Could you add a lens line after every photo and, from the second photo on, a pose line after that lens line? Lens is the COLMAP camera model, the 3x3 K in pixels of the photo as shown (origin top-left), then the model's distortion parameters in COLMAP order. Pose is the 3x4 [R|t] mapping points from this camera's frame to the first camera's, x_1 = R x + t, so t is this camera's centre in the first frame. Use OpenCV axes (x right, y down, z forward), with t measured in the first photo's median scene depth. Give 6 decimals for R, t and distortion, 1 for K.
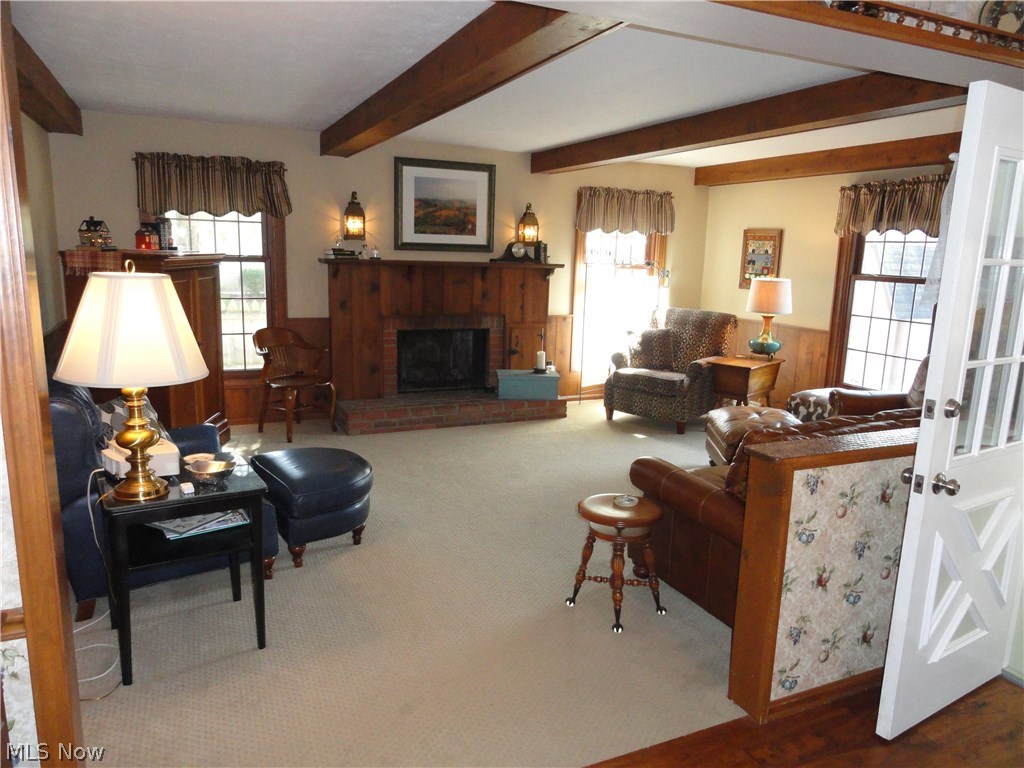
lens RADIAL K [[713.3, 0, 513.4], [0, 713.3, 382.8], [0, 0, 1]] dist [-0.005314, 0.004844]
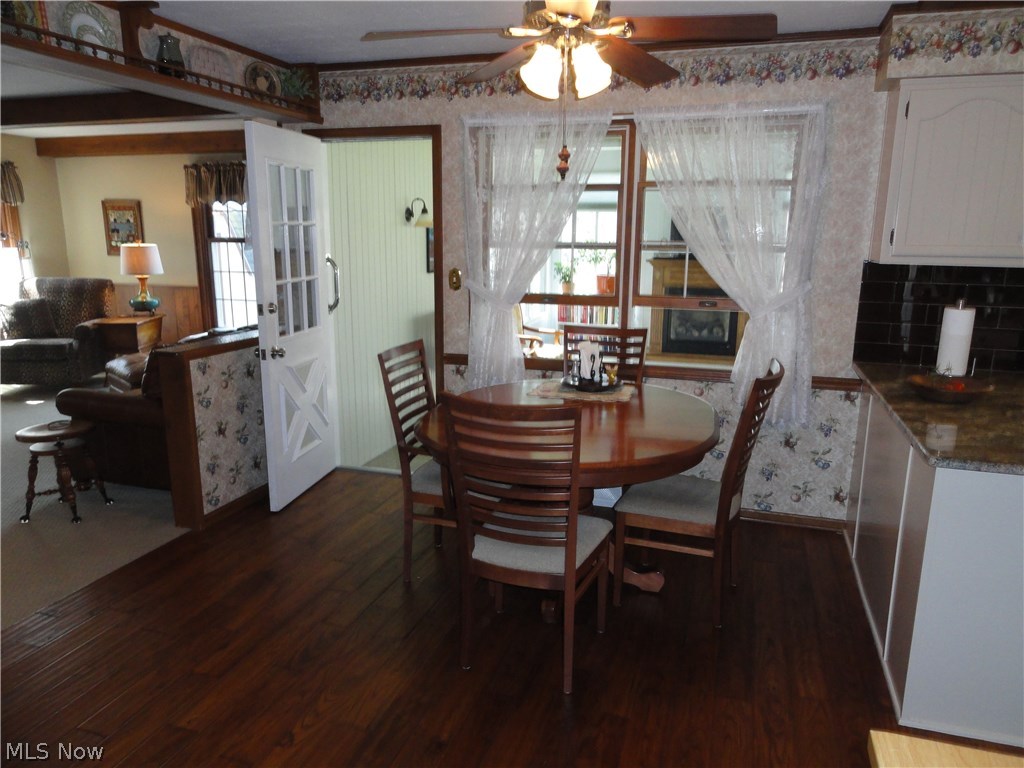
lens RADIAL K [[713.3, 0, 516.8], [0, 713.3, 389.8], [0, 0, 1]] dist [-0.005314, 0.004844]
pose [[0.670949, -0.185585, 0.717904, -0.093094], [0.149005, 0.982169, 0.114640, 0.041775], [-0.726378, 0.030054, 0.686638, -0.213916]]
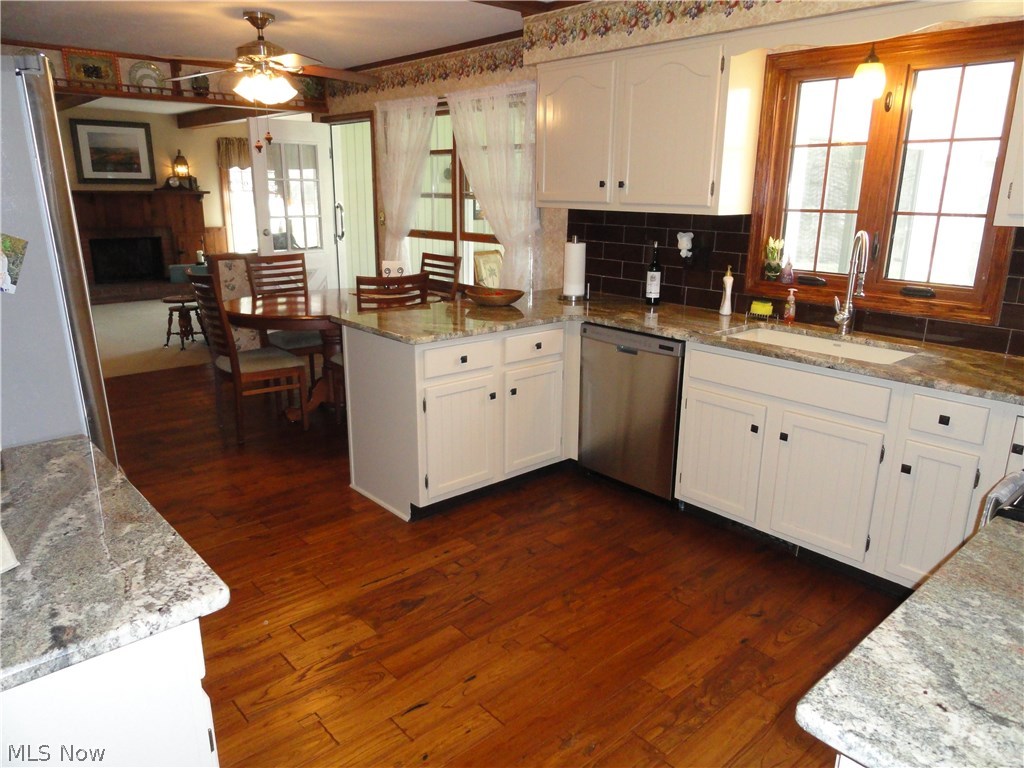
lens RADIAL K [[713.3, 0, 512.6], [0, 713.3, 386.8], [0, 0, 1]] dist [-0.005314, 0.004844]
pose [[0.955186, -0.100058, 0.278582, 0.240326], [0.074010, 0.991974, 0.102524, 0.147008], [-0.286604, -0.077311, 0.954925, -0.699393]]
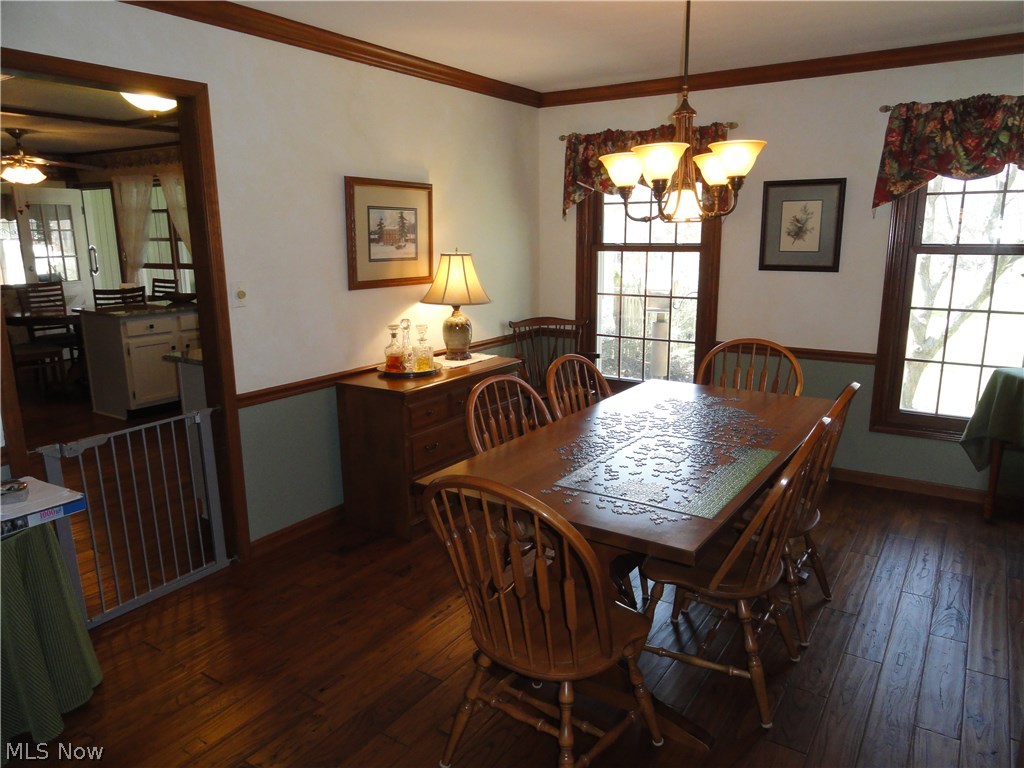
lens RADIAL K [[713.3, 0, 512.7], [0, 713.3, 384.8], [0, 0, 1]] dist [-0.005314, 0.004844]
pose [[0.849109, -0.149129, 0.506729, 0.267128], [0.130706, 0.988805, 0.071981, 0.245302], [-0.511790, 0.005113, 0.859095, -1.240508]]
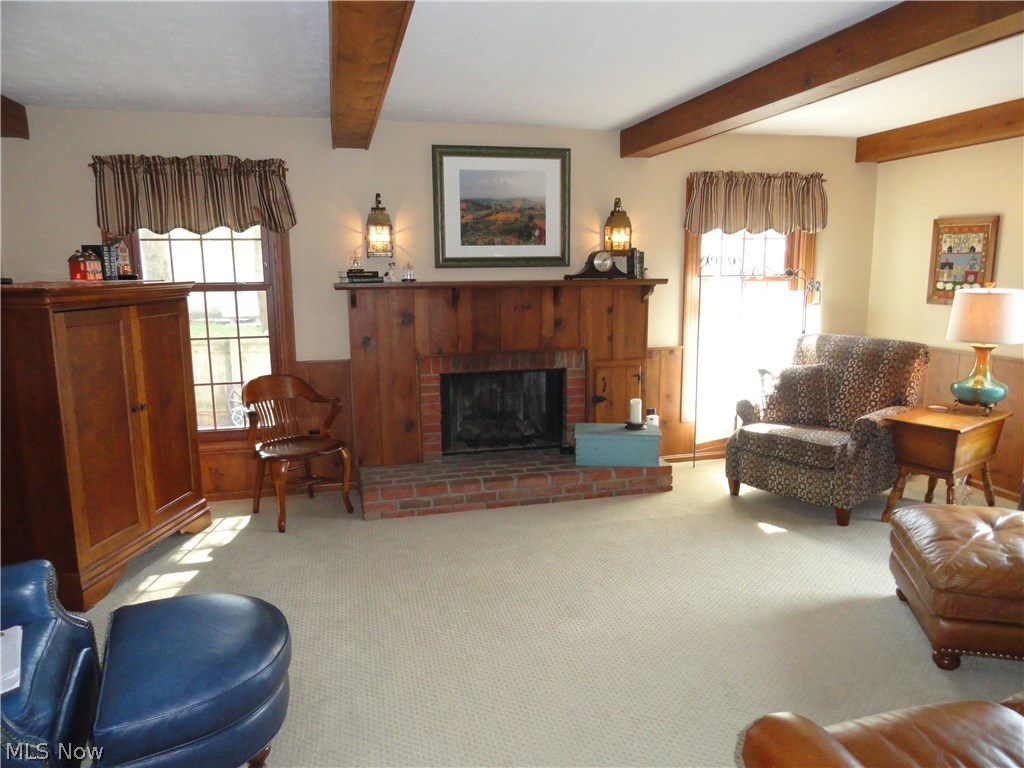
lens RADIAL K [[713.3, 0, 512.7], [0, 713.3, 384.3], [0, 0, 1]] dist [-0.005314, 0.004844]
pose [[0.982054, -0.008386, -0.188415, 0.056922], [0.004677, 0.999787, -0.020120, -0.048412], [0.188543, 0.018878, 0.981883, 0.280706]]
